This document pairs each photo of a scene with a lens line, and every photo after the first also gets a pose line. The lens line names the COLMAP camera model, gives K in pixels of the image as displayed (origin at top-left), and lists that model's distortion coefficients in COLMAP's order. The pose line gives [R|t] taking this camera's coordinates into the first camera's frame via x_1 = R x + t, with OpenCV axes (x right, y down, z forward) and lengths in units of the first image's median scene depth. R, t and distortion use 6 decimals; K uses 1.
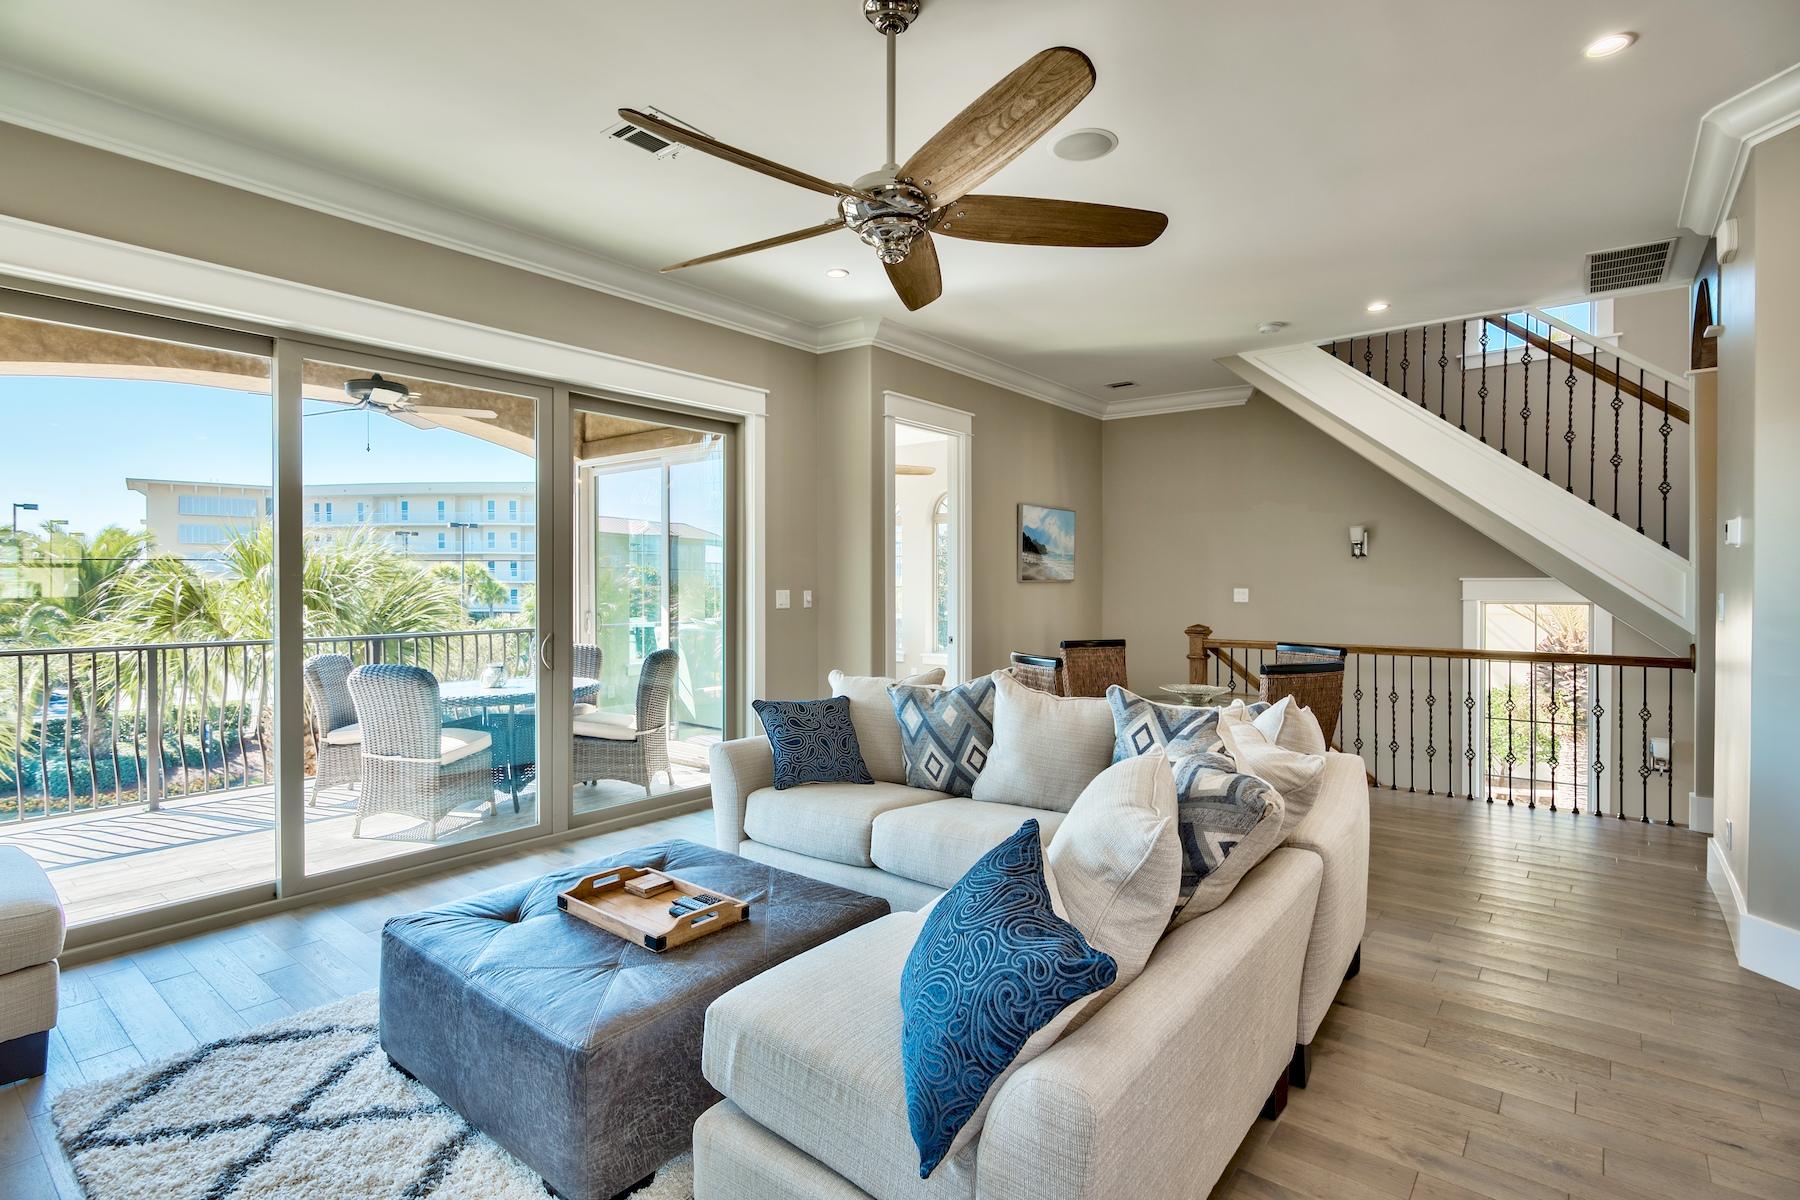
lens RADIAL K [[890.3, 0, 902.9], [0, 890.3, 591.0], [0, 0, 1]] dist [-0.004839, -0.001531]
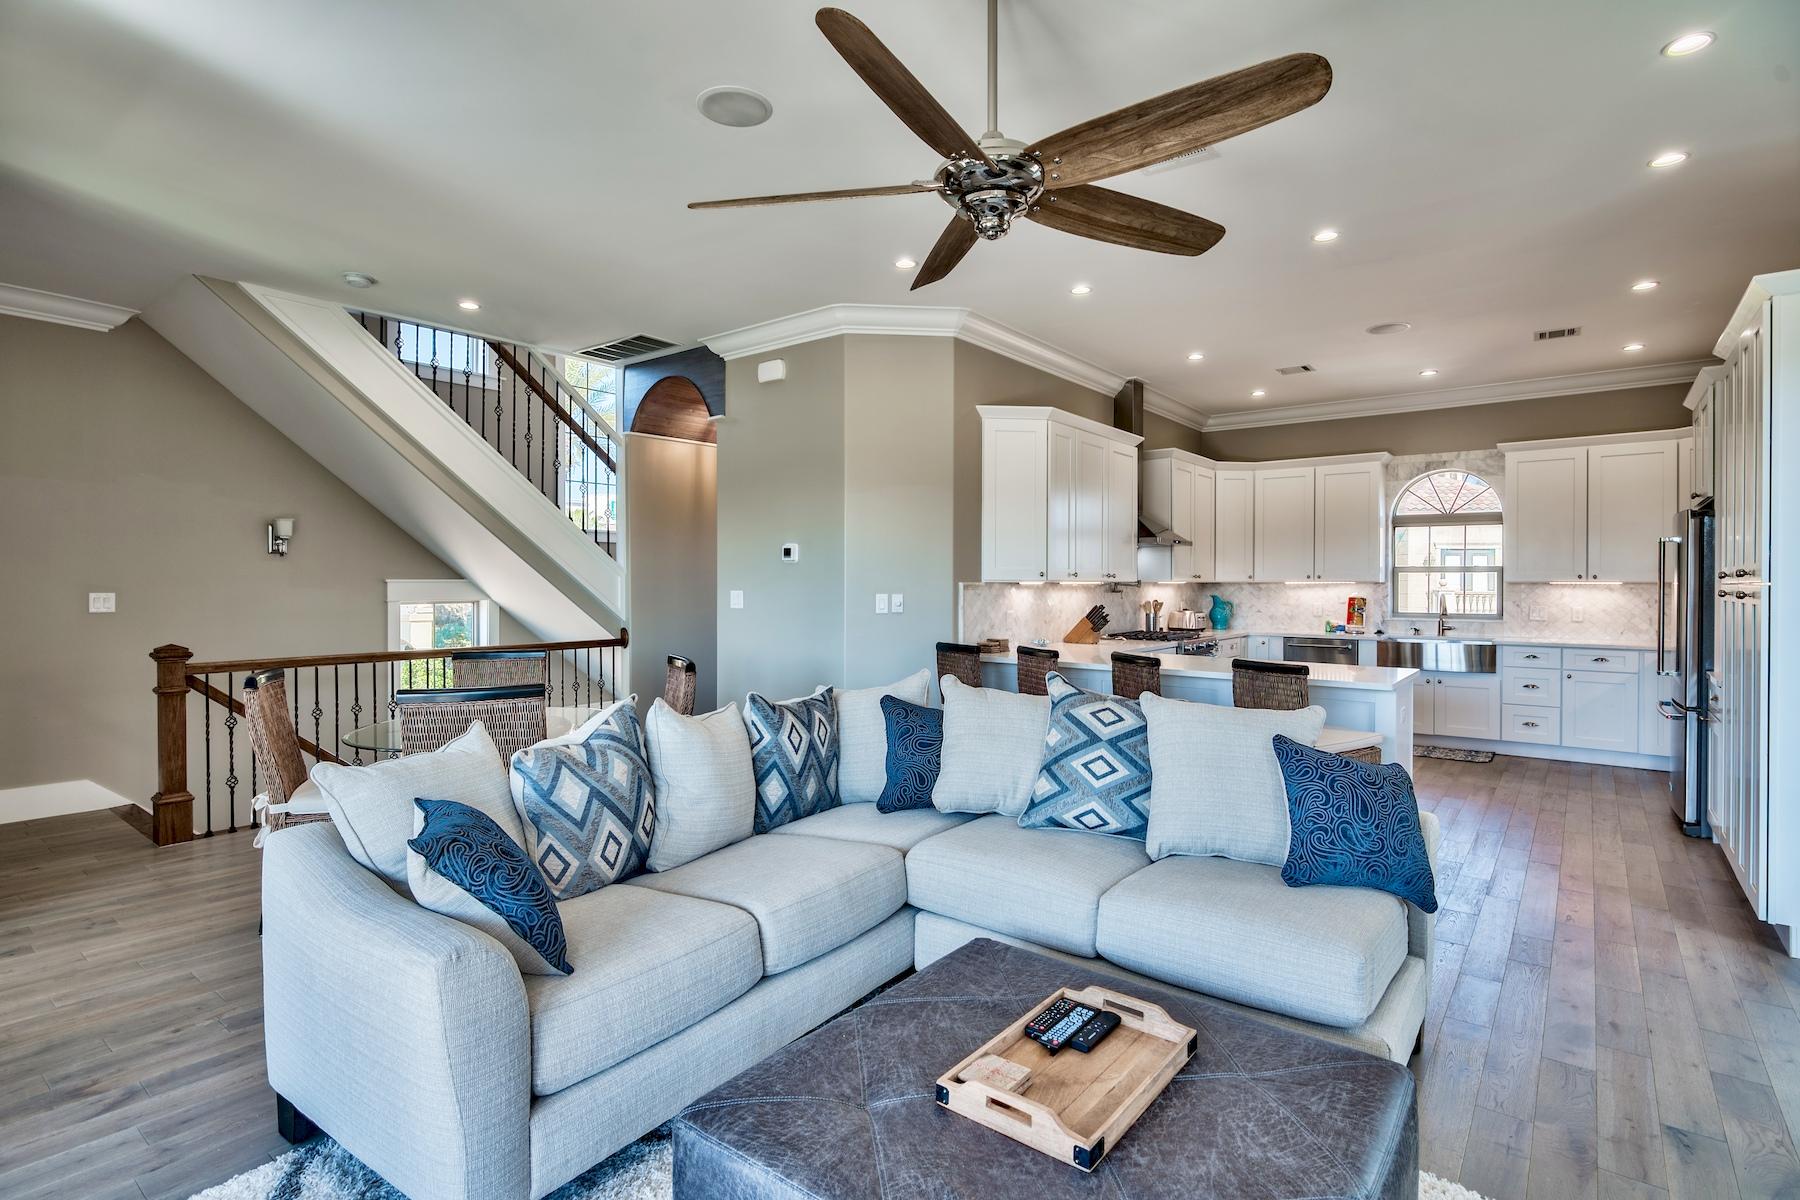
lens RADIAL K [[890.3, 0, 902.9], [0, 890.3, 591.0], [0, 0, 1]] dist [-0.004839, -0.001531]
pose [[-0.003149, -0.006817, 0.999972, -0.382080], [0.008851, 0.999937, 0.006844, -0.004476], [-0.999956, 0.008872, -0.003089, 0.449792]]
